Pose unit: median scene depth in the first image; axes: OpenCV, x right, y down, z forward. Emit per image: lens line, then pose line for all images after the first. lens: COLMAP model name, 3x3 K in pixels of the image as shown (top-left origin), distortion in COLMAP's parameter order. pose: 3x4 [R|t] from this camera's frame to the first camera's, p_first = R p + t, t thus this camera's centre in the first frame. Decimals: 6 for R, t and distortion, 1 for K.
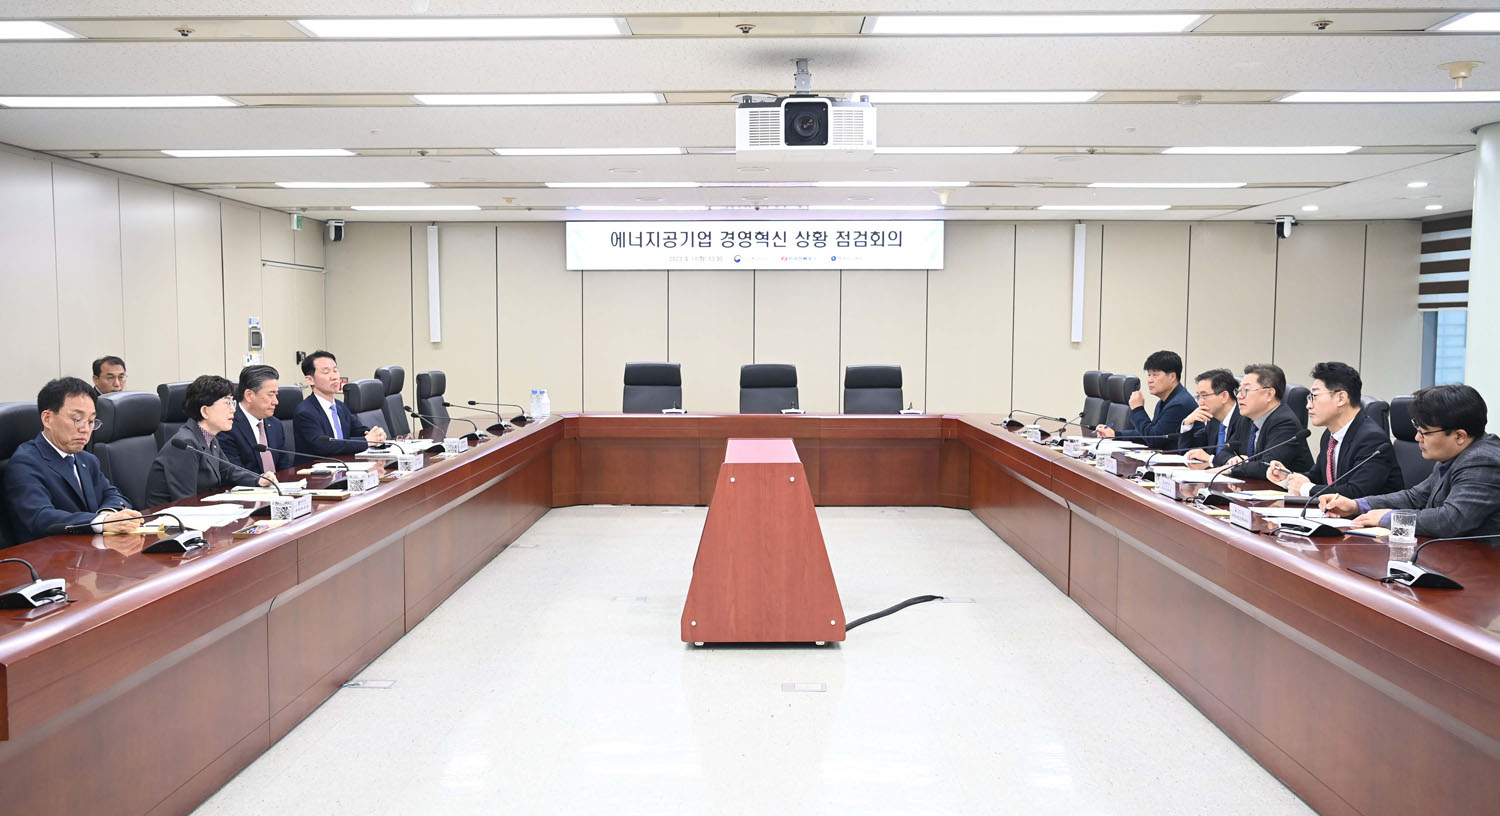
lens RADIAL K [[1283.4, 0, 746.4], [0, 1283.4, 419.9], [0, 0, 1]] dist [-0.008522, 0.019212]
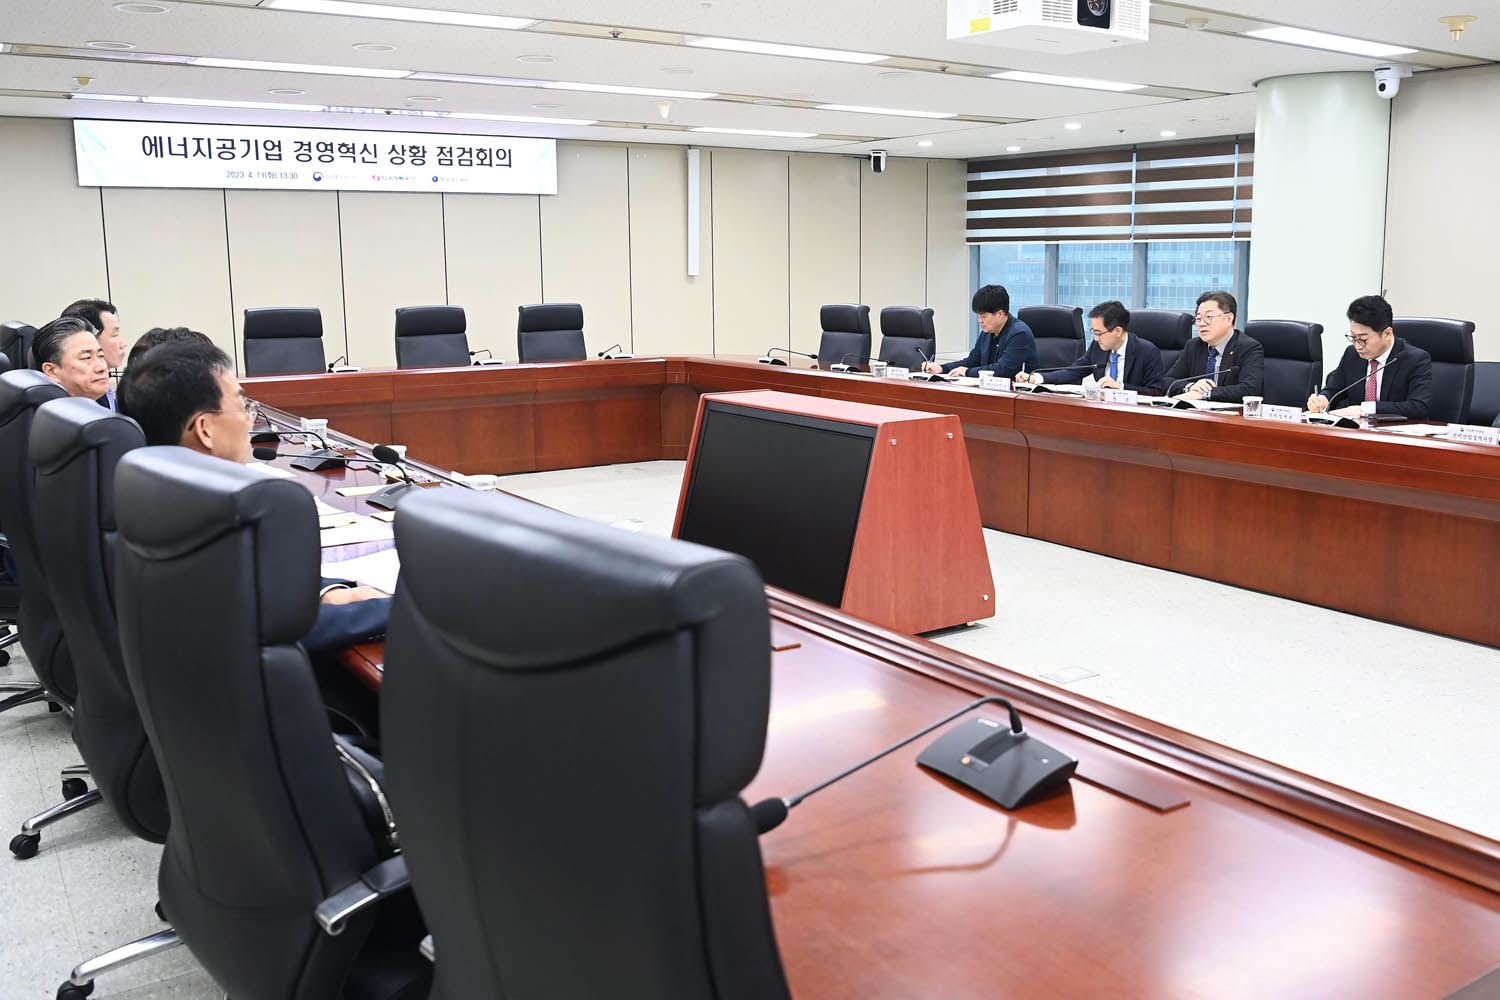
lens RADIAL K [[1288.4, 0, 752.5], [0, 1288.4, 488.7], [0, 0, 1]] dist [-0.055159, 0.008590]
pose [[0.819089, -0.102792, 0.564382, -0.257224], [0.046486, 0.992473, 0.113296, -0.009681], [-0.571780, -0.066563, 0.817702, 0.181199]]
